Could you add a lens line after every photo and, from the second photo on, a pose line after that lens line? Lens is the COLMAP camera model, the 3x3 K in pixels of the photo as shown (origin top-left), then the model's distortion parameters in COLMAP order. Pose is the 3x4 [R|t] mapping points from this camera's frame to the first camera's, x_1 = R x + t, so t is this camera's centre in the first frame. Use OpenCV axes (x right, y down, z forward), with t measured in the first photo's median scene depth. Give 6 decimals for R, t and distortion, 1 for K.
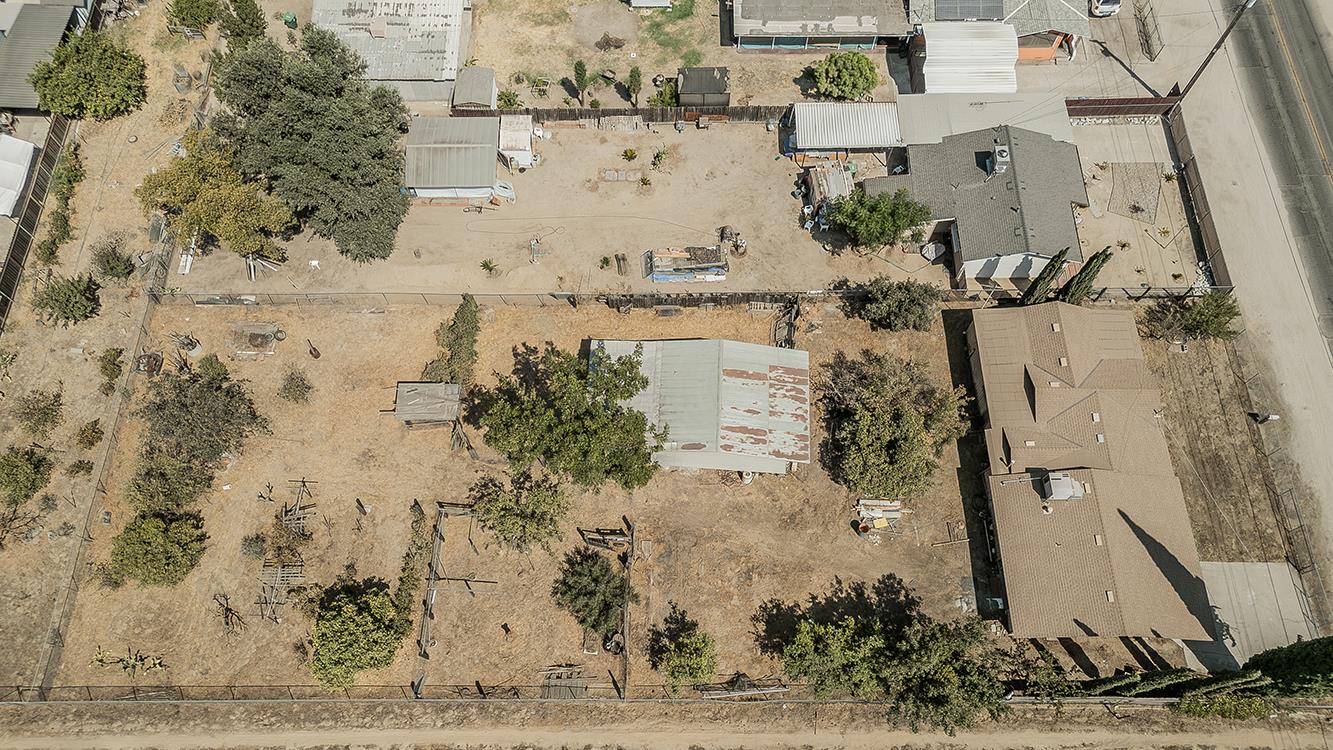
lens RADIAL K [[925.9, 0, 661.7], [0, 925.9, 388.3], [0, 0, 1]] dist [0.064237, -0.036752]
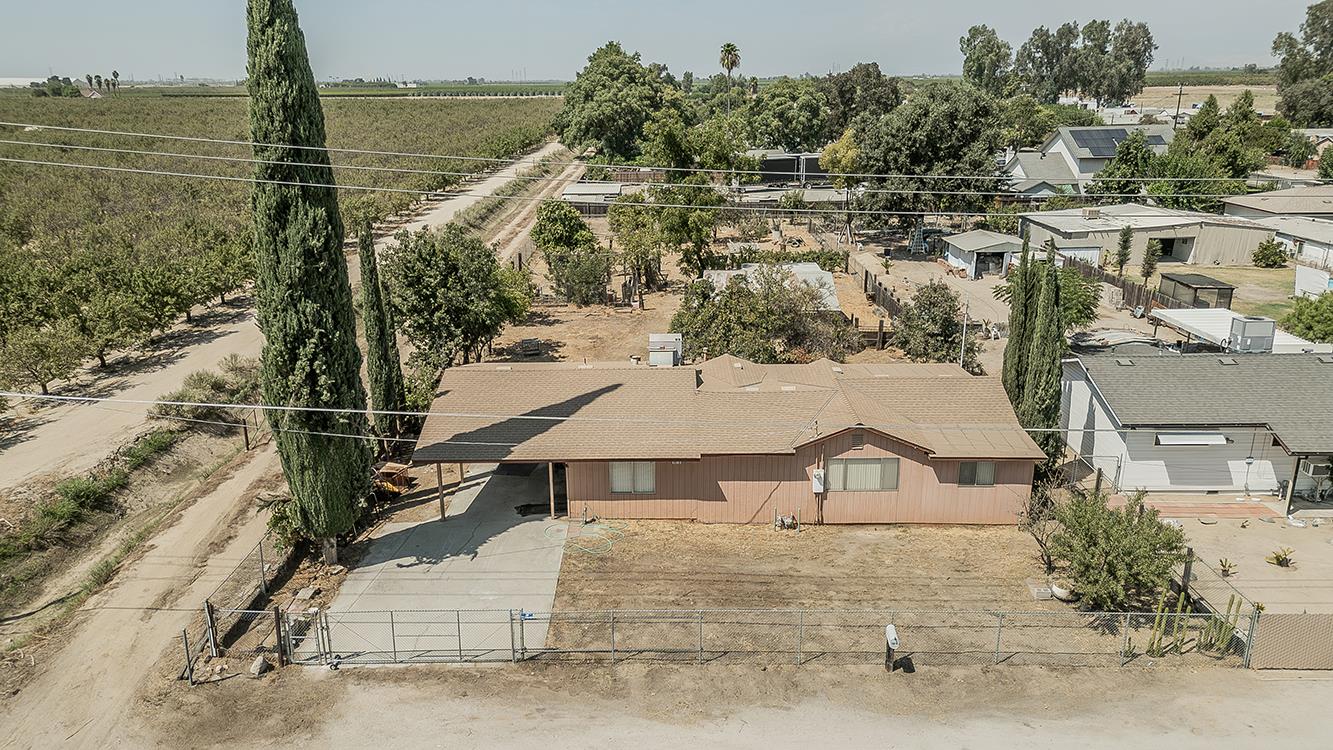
lens RADIAL K [[925.9, 0, 661.4], [0, 925.9, 373.2], [0, 0, 1]] dist [0.064237, -0.036752]
pose [[0.001630, 0.304220, -0.952601, 1.006619], [-0.906935, 0.401751, 0.126751, 0.023680], [0.421268, 0.863740, 0.276562, 0.764117]]
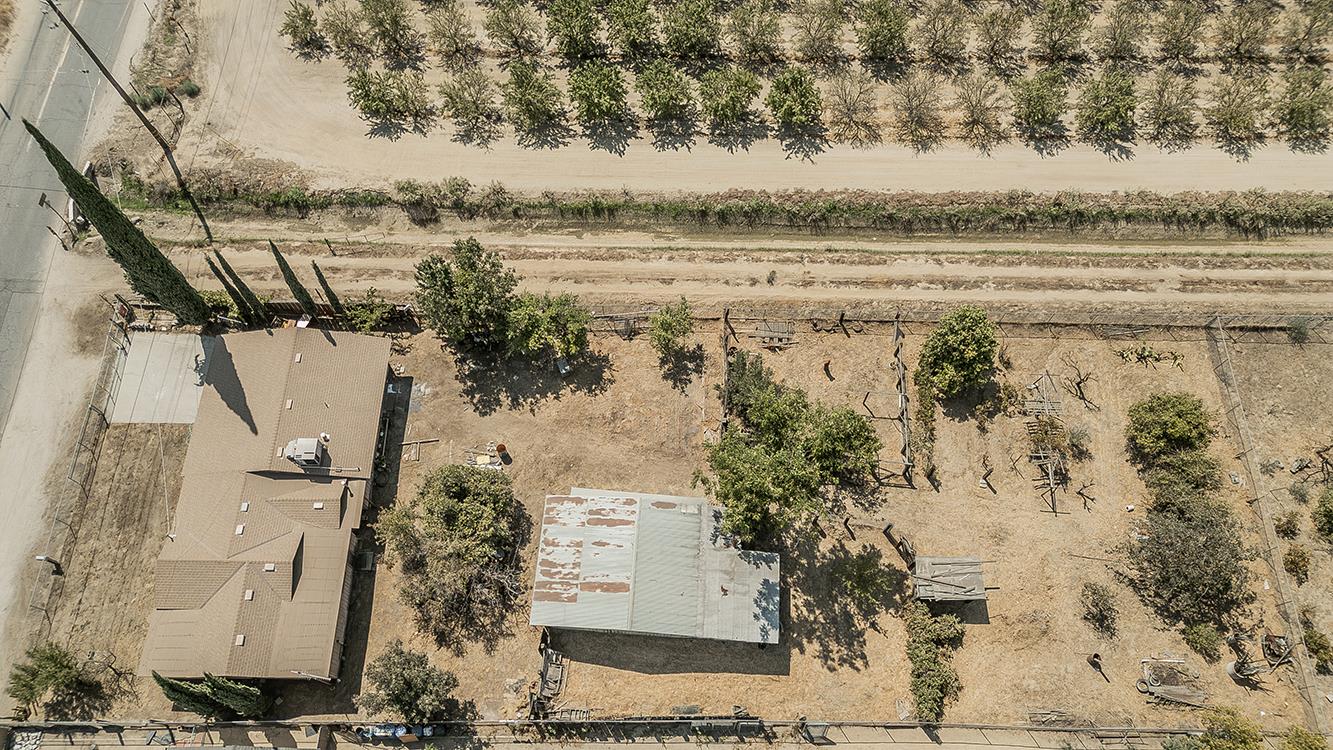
lens RADIAL K [[925.9, 0, 667.5], [0, 925.9, 379.7], [0, 0, 1]] dist [0.064237, -0.036752]
pose [[-0.999915, -0.012405, -0.003892, 0.034677], [0.005162, -0.653520, 0.756892, -0.568304], [-0.011932, 0.756808, 0.653529, 0.251252]]
